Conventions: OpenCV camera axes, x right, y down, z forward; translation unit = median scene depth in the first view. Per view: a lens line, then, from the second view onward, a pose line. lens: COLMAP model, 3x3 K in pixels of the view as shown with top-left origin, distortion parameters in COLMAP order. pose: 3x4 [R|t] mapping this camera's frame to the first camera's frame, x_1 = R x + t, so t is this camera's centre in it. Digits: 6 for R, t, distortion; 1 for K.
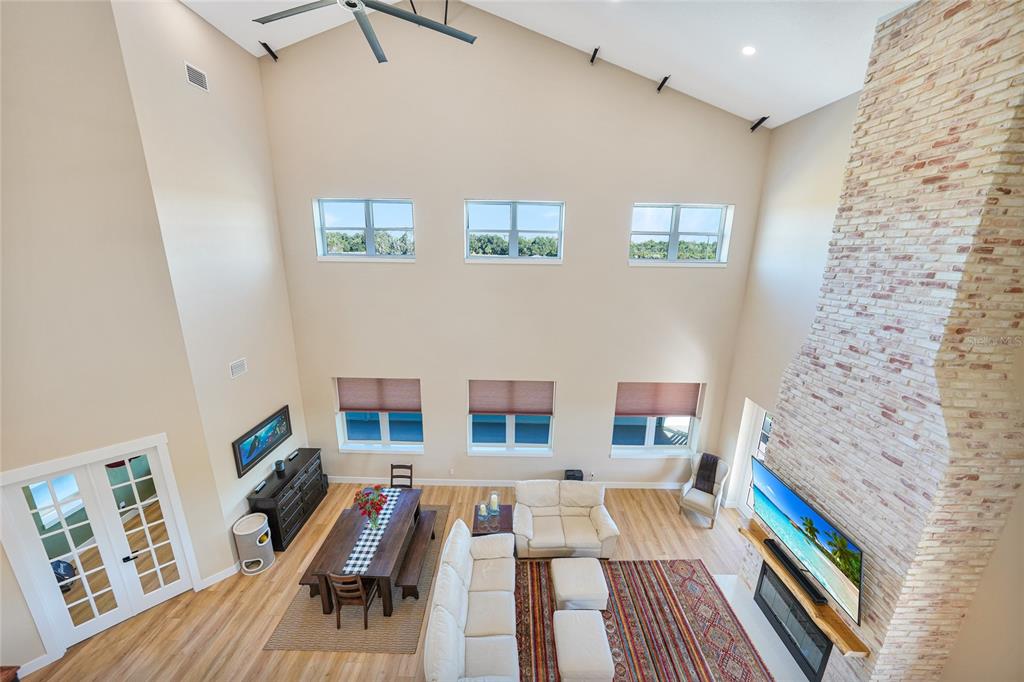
lens RADIAL K [[363.8, 0, 511.0], [0, 363.8, 337.3], [0, 0, 1]] dist [-0.030051, 0.006758]
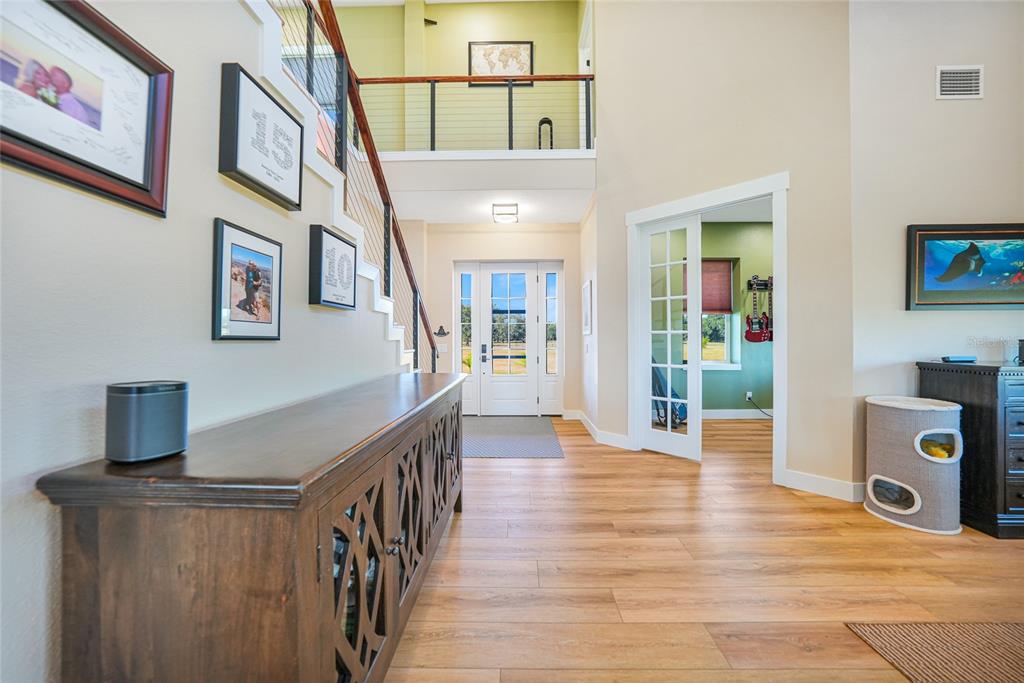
lens RADIAL K [[363.8, 0, 511.0], [0, 363.8, 337.8], [0, 0, 1]] dist [-0.030051, 0.006758]
pose [[-0.011262, -0.007714, -0.999907, -0.277930], [-0.240842, 0.970553, -0.004775, 0.547722], [0.970499, 0.240765, -0.012788, 0.491066]]
